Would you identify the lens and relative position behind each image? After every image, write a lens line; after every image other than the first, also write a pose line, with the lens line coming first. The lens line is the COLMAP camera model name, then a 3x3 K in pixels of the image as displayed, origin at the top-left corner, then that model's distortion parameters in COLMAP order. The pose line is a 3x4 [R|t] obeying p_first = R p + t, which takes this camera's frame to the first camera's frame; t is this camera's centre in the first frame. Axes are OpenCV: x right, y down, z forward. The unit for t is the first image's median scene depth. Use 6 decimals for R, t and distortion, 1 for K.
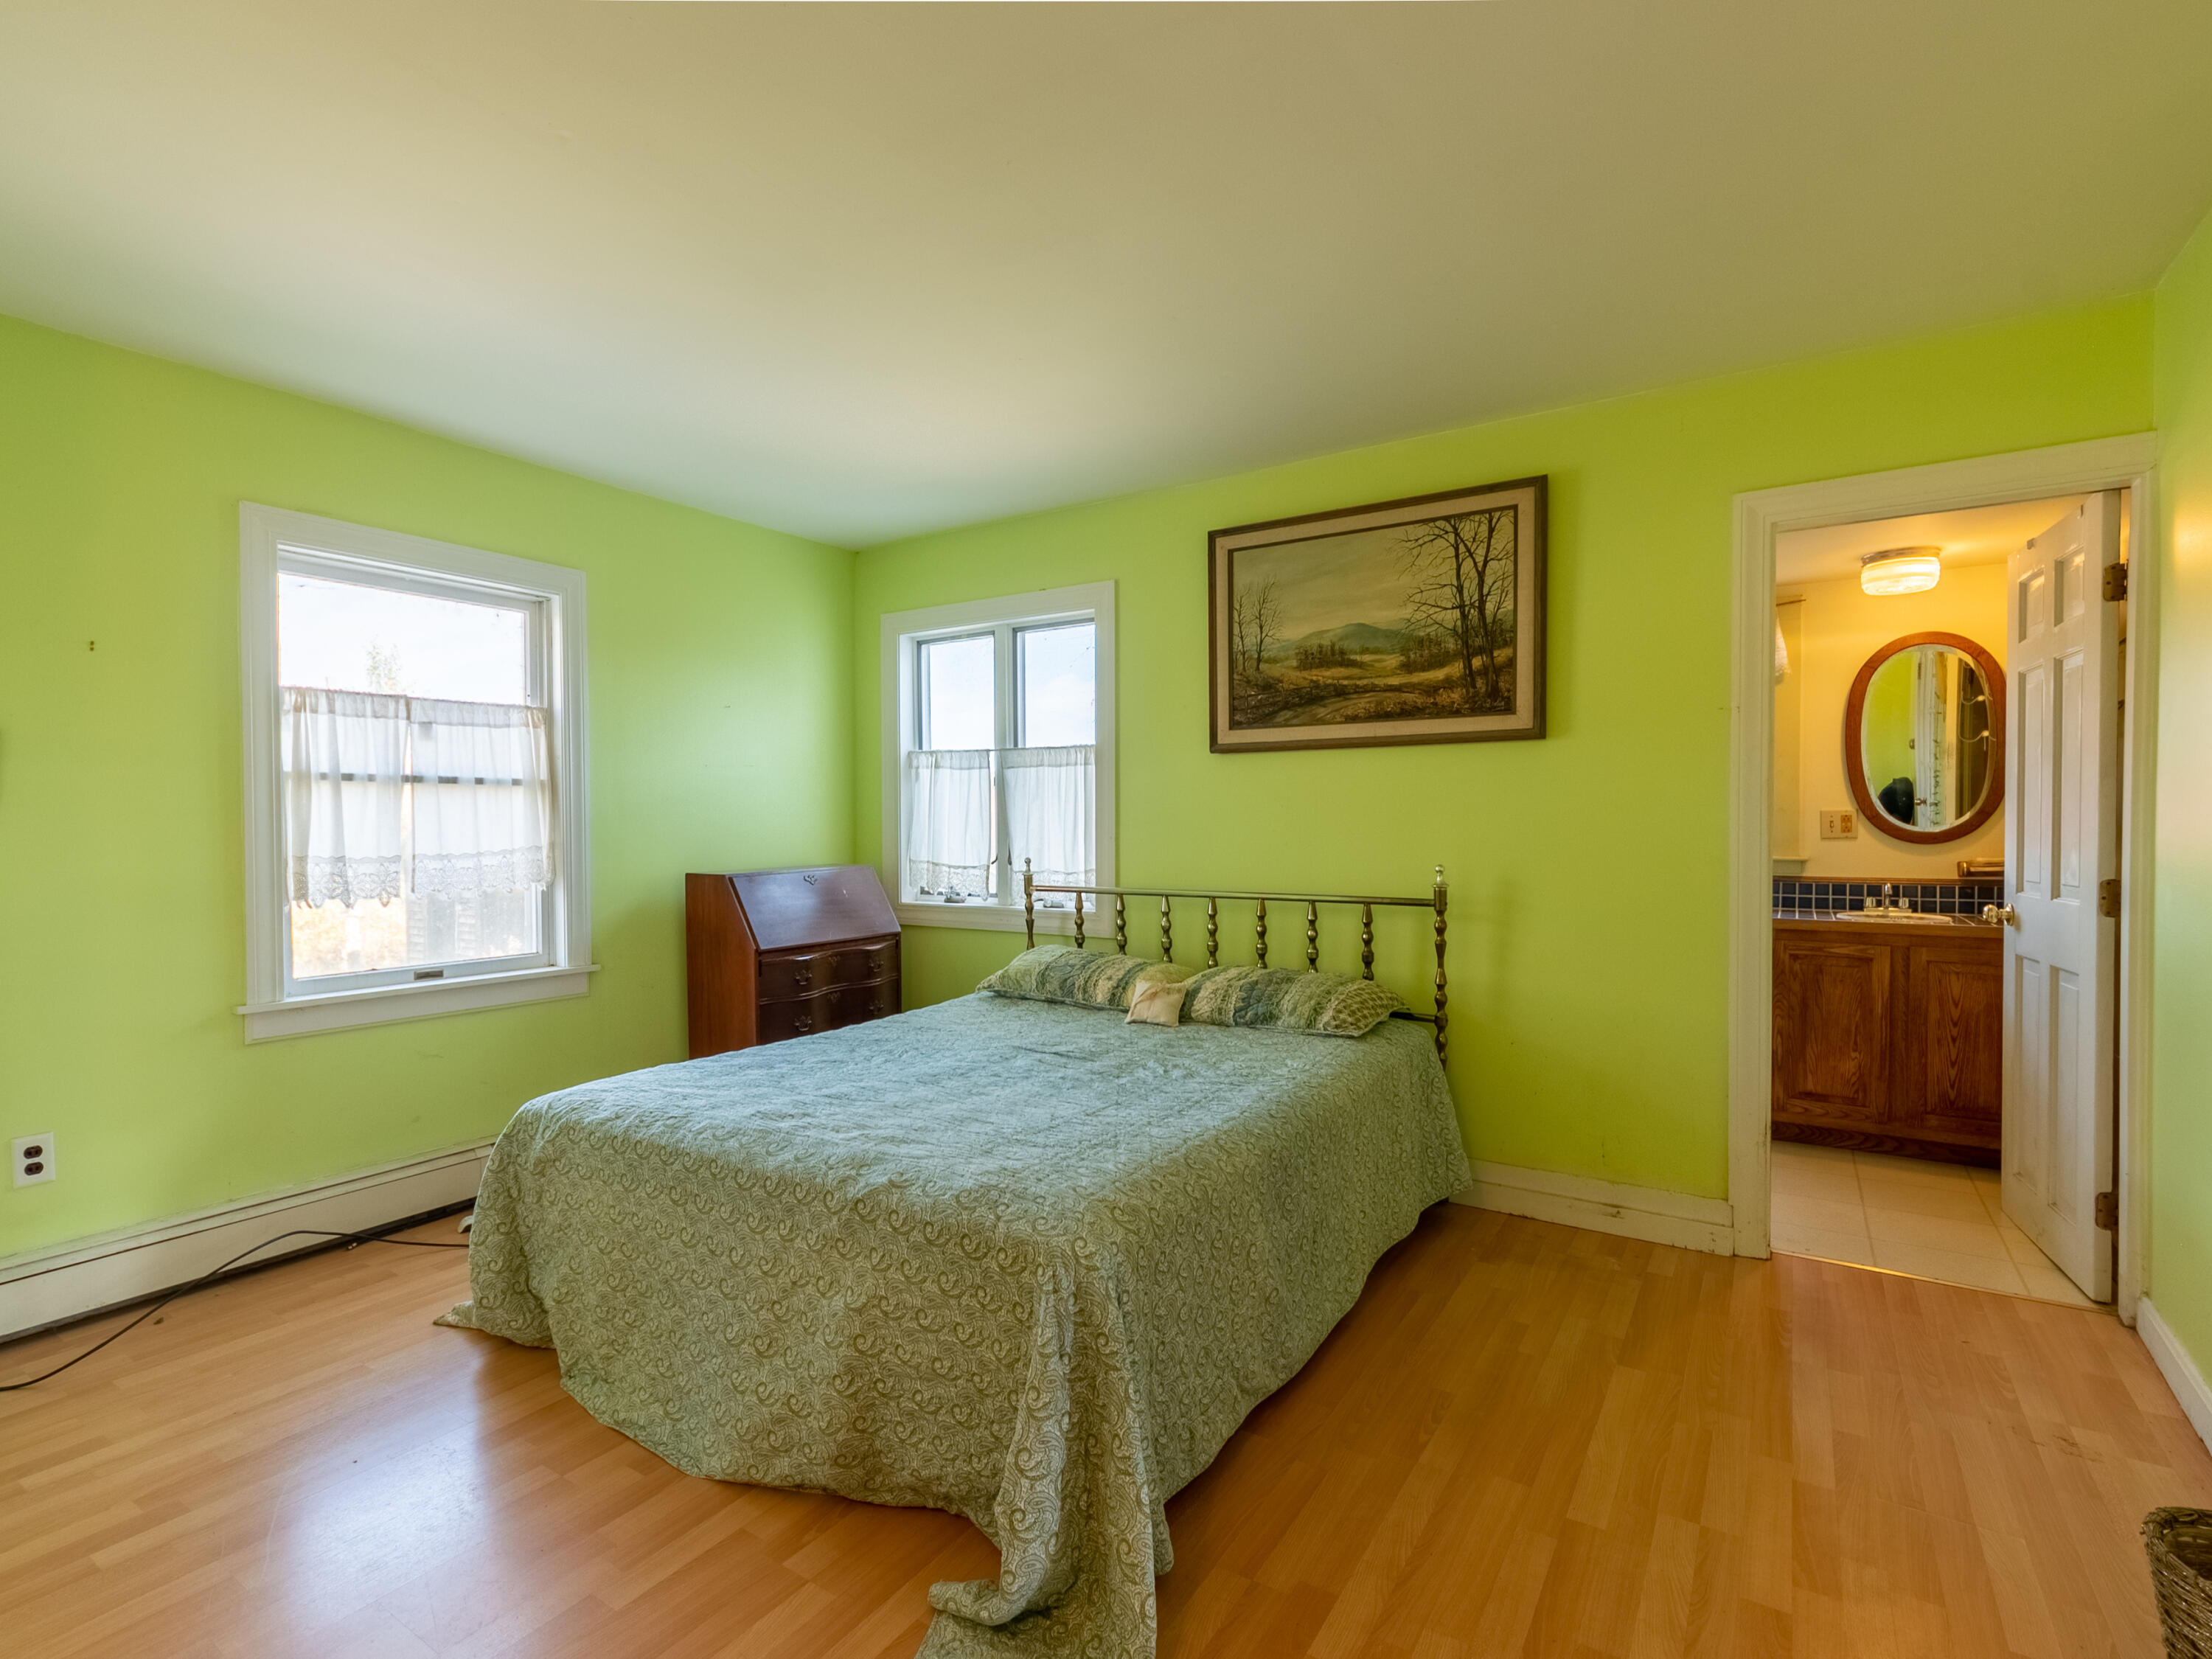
lens RADIAL K [[1086.1, 0, 1040.6], [0, 1086.1, 840.9], [0, 0, 1]] dist [0.002271, -0.002126]
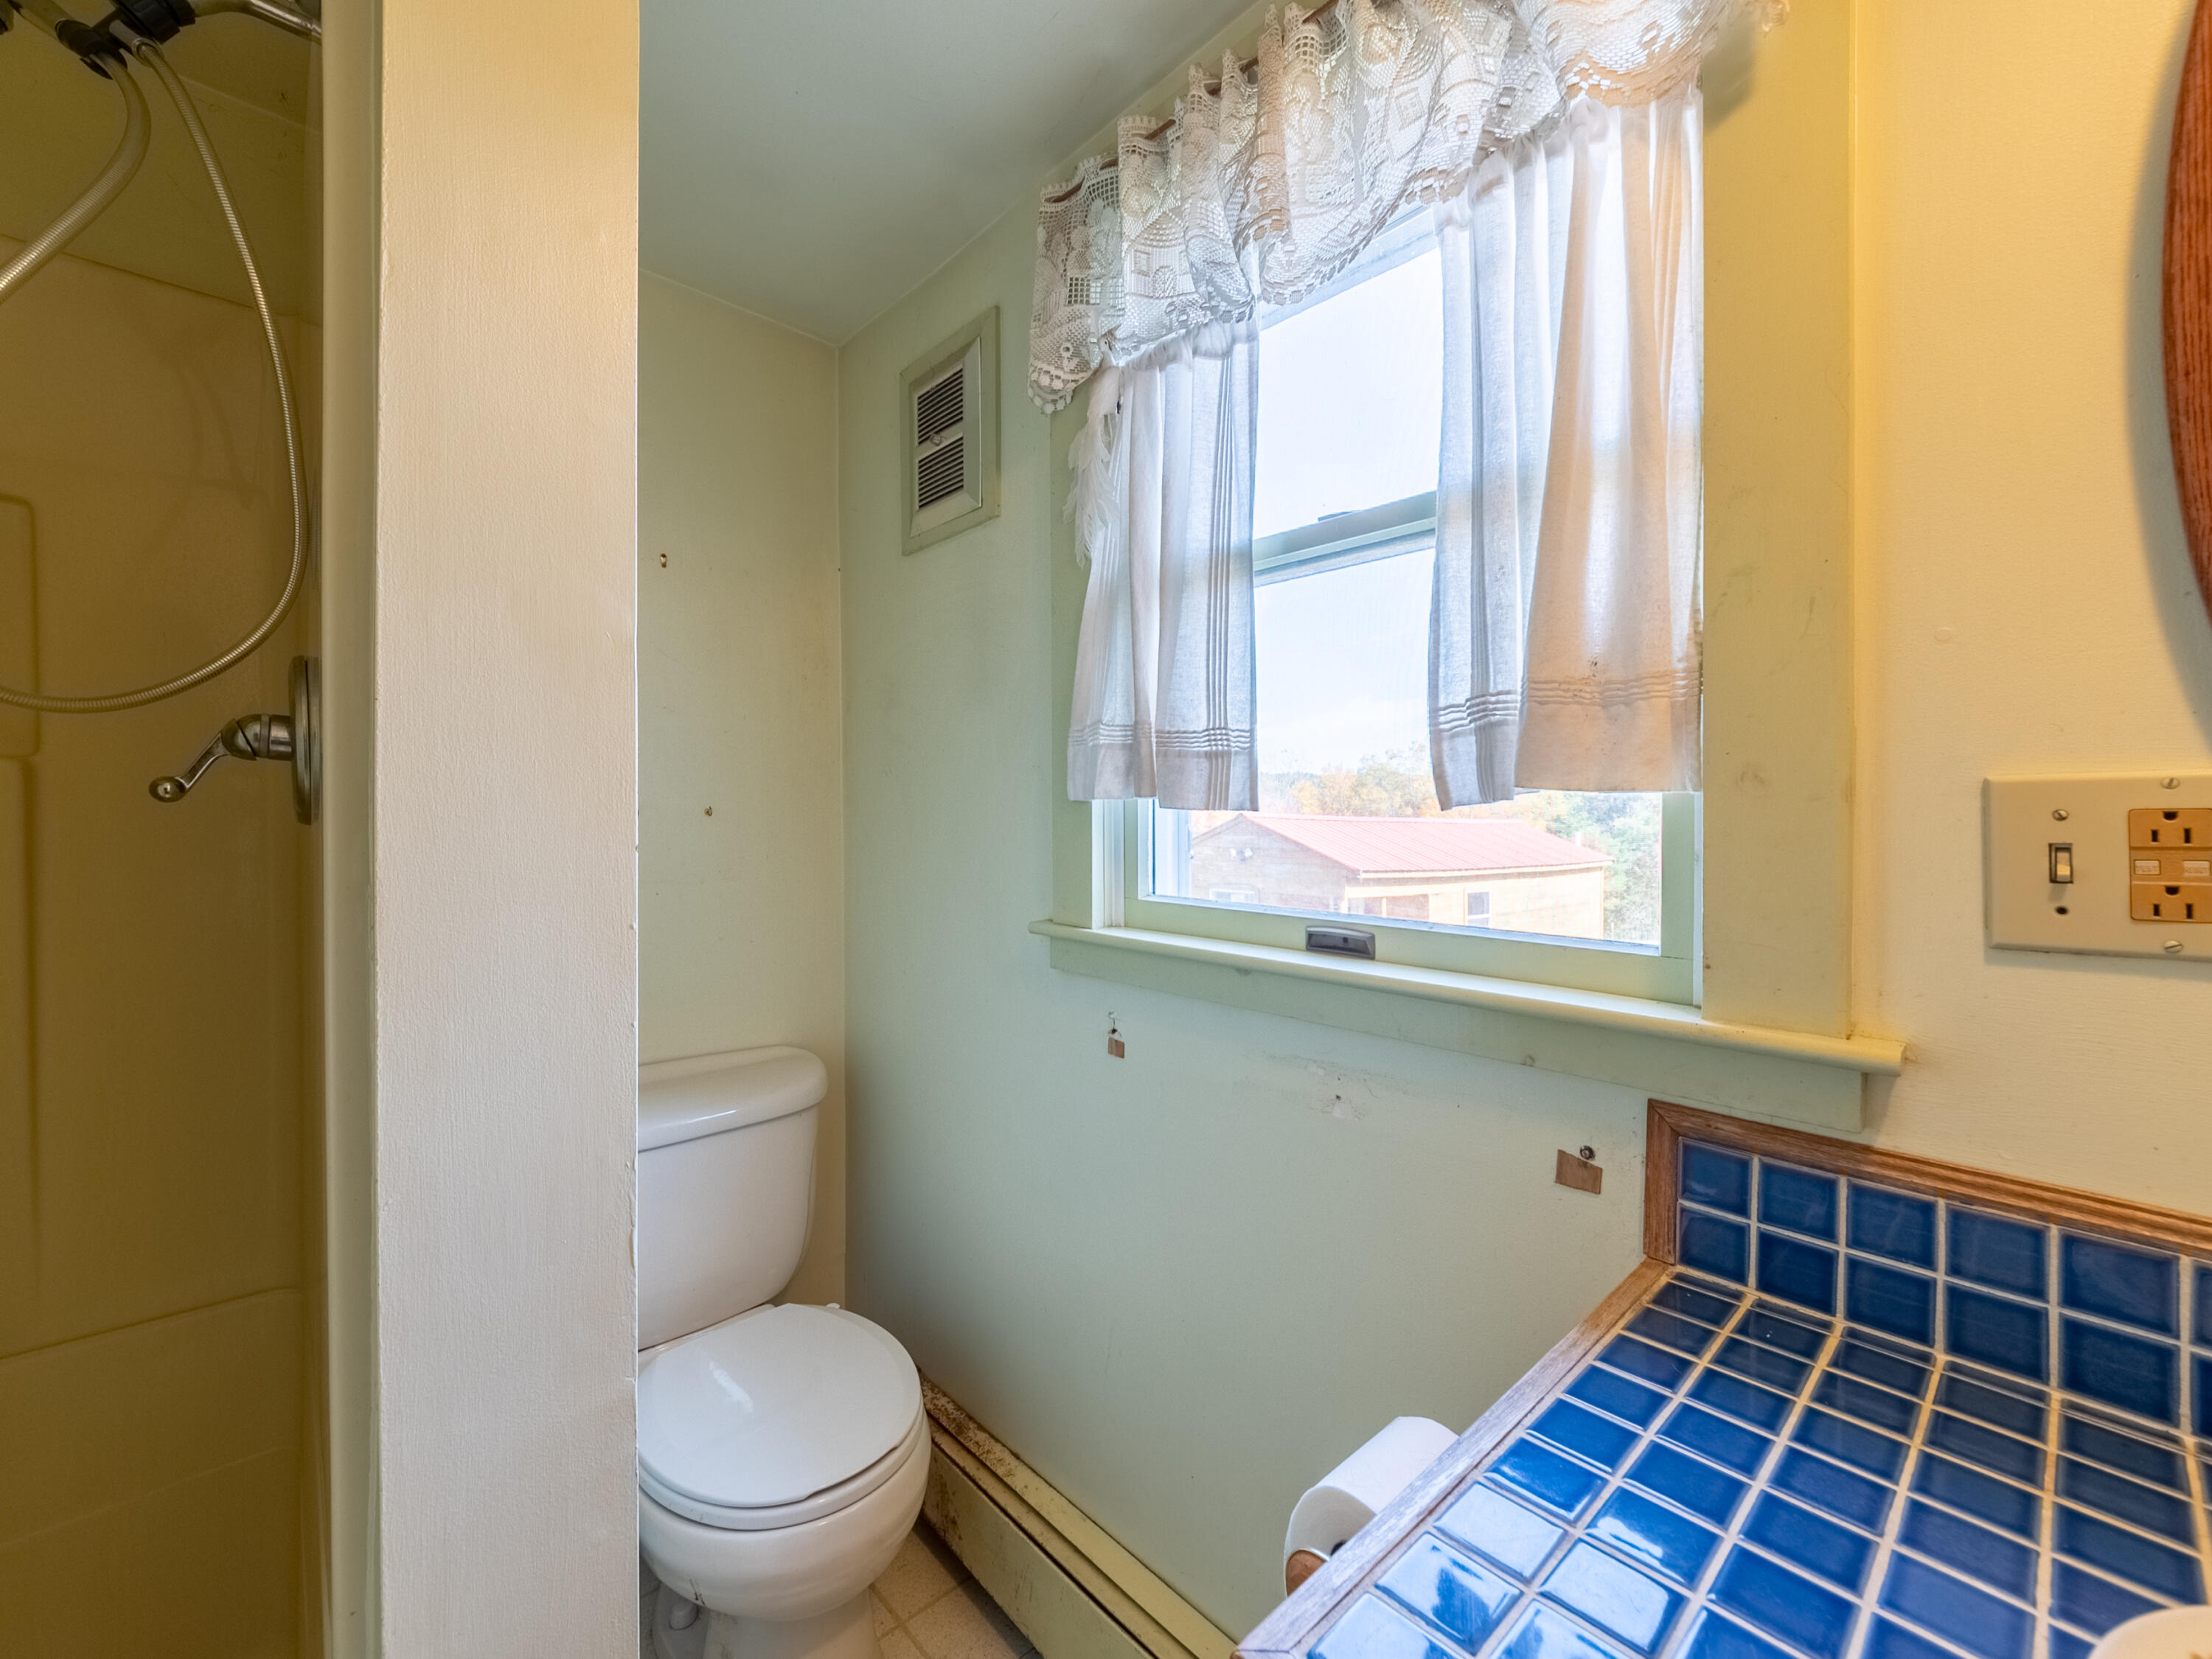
lens RADIAL K [[897.6, 0, 1123.2], [0, 897.6, 817.6], [0, 0, 1]] dist [-0.009164, 0.000463]
pose [[0.976405, 0.010970, -0.215667, 0.647496], [-0.014265, 0.999804, -0.013729, -0.019327], [0.215474, 0.016481, 0.976371, 0.878184]]
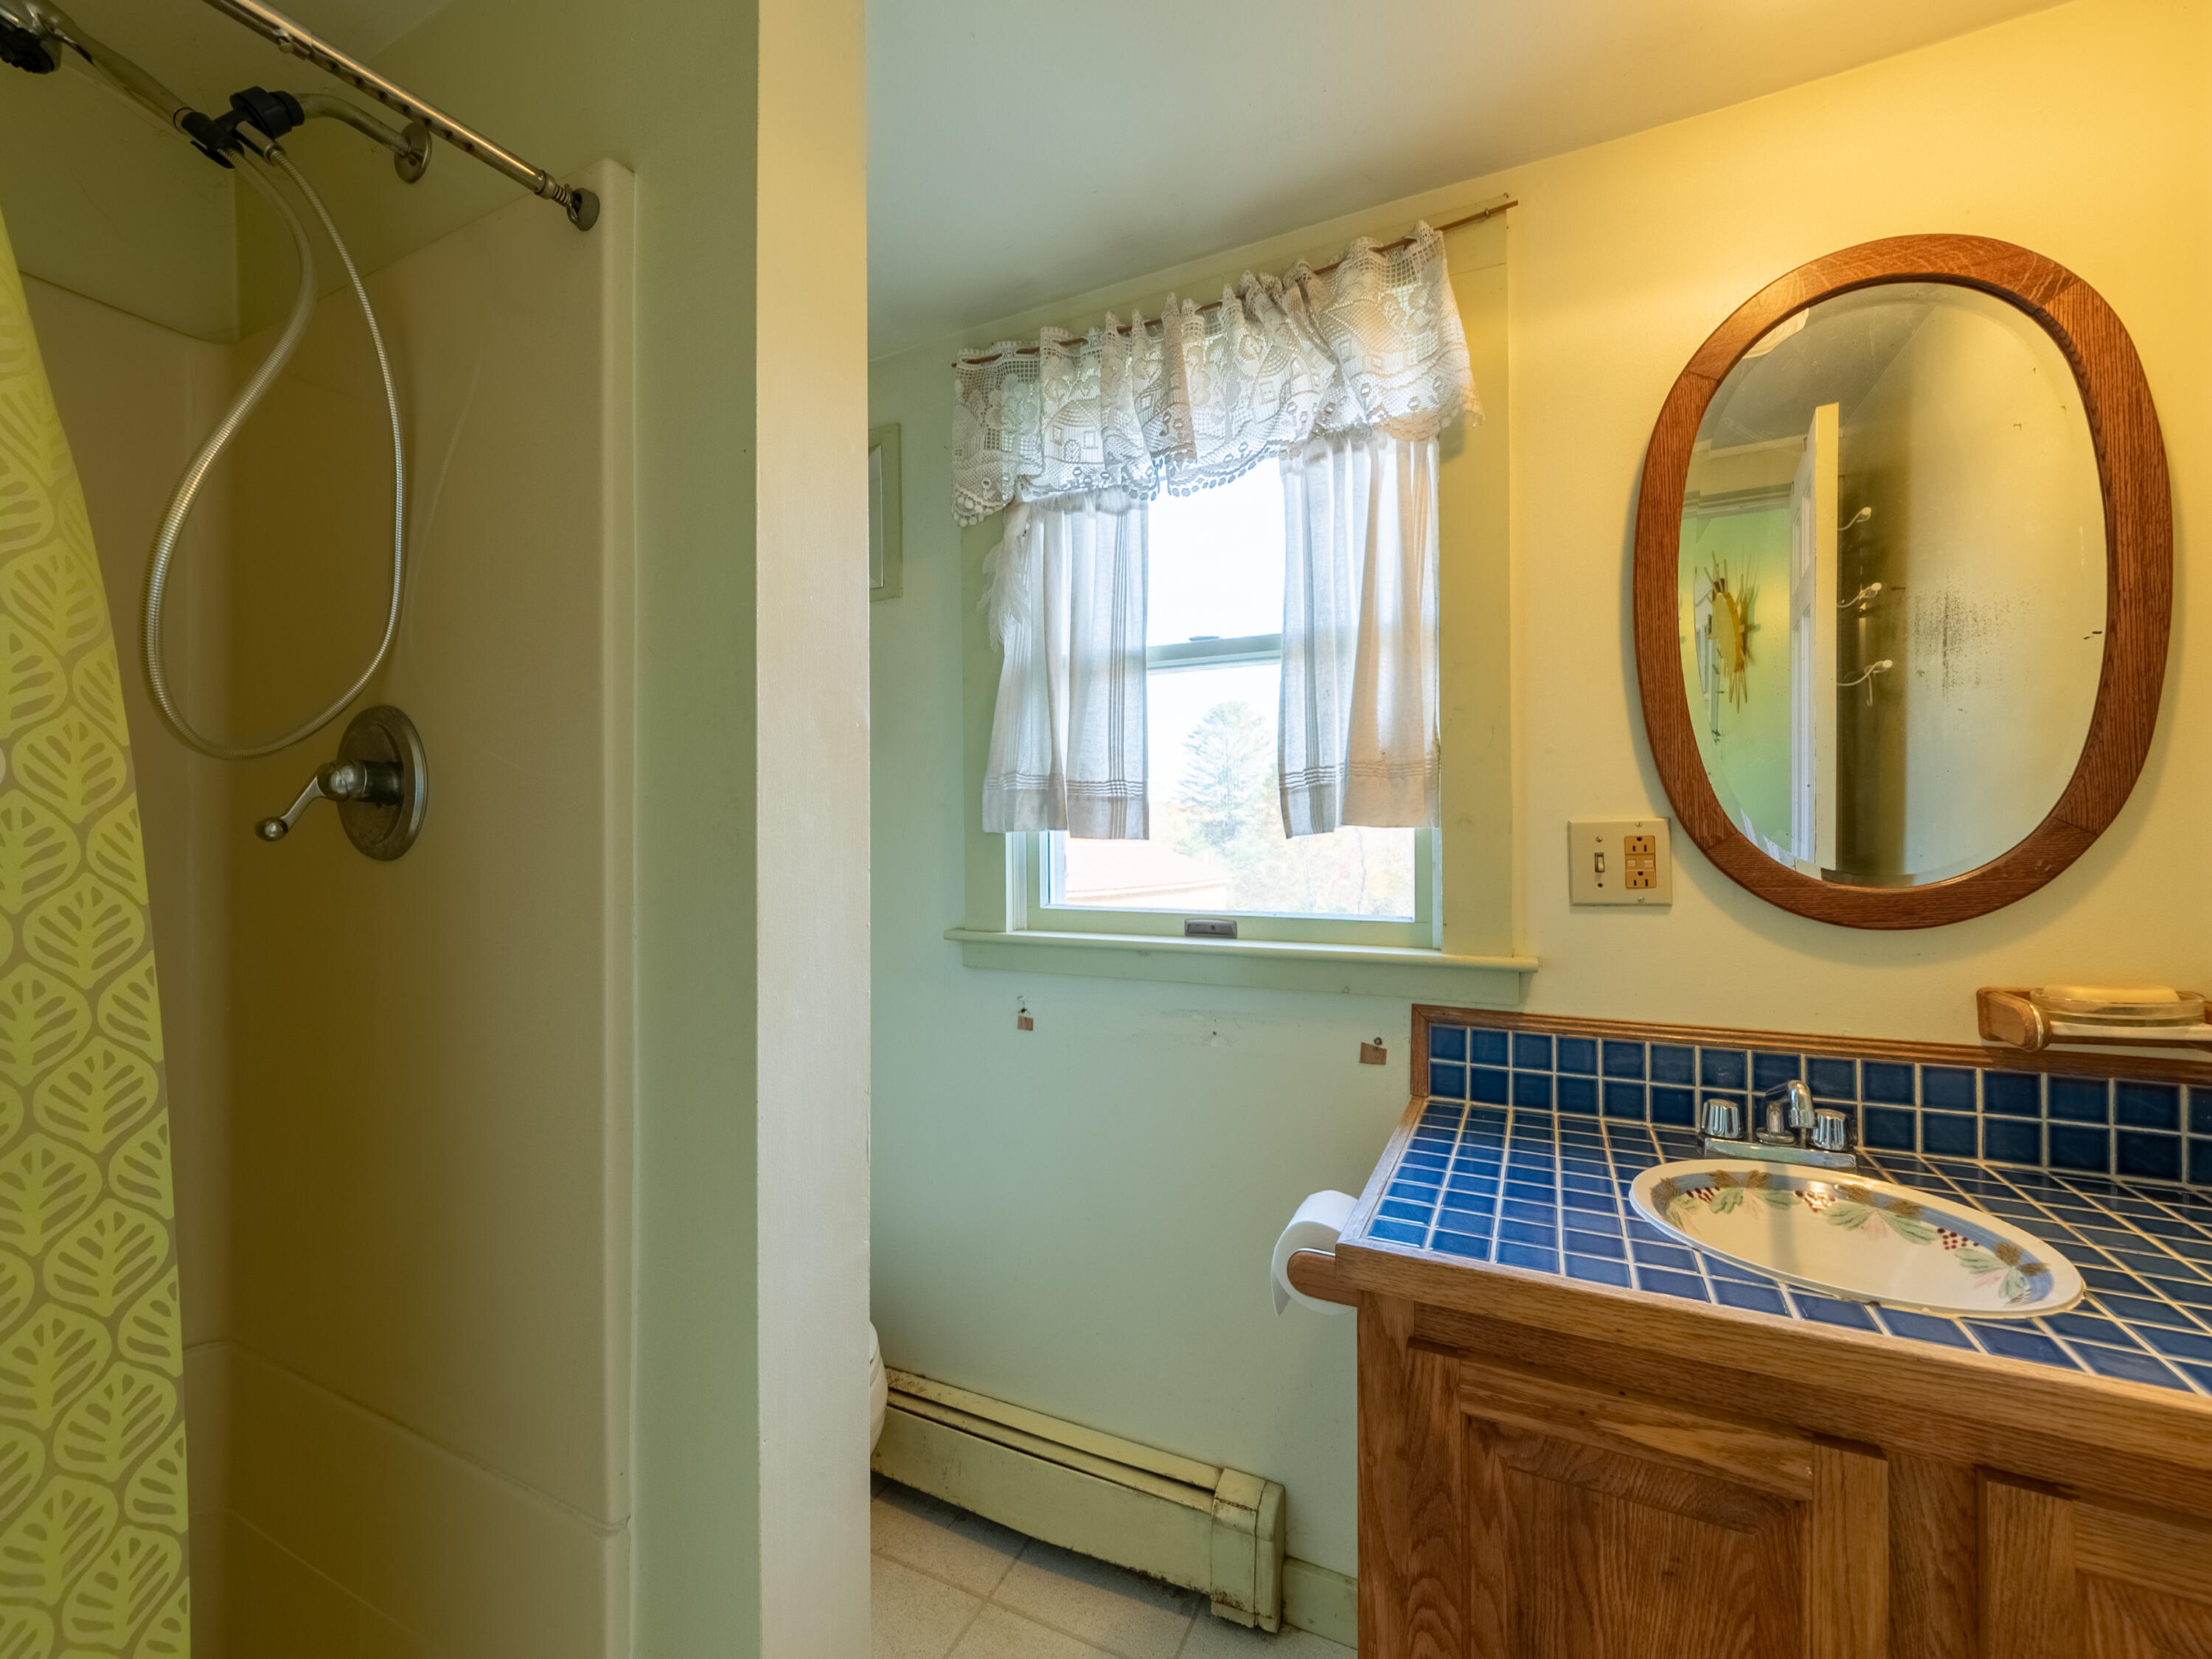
lens RADIAL K [[897.6, 0, 1101.0], [0, 897.6, 833.0], [0, 0, 1]] dist [-0.009164, 0.000463]
pose [[0.988565, 0.001567, 0.150789, 0.557377], [0.002550, 0.999629, -0.027101, -0.018262], [-0.150776, 0.027176, 0.988194, 0.782659]]
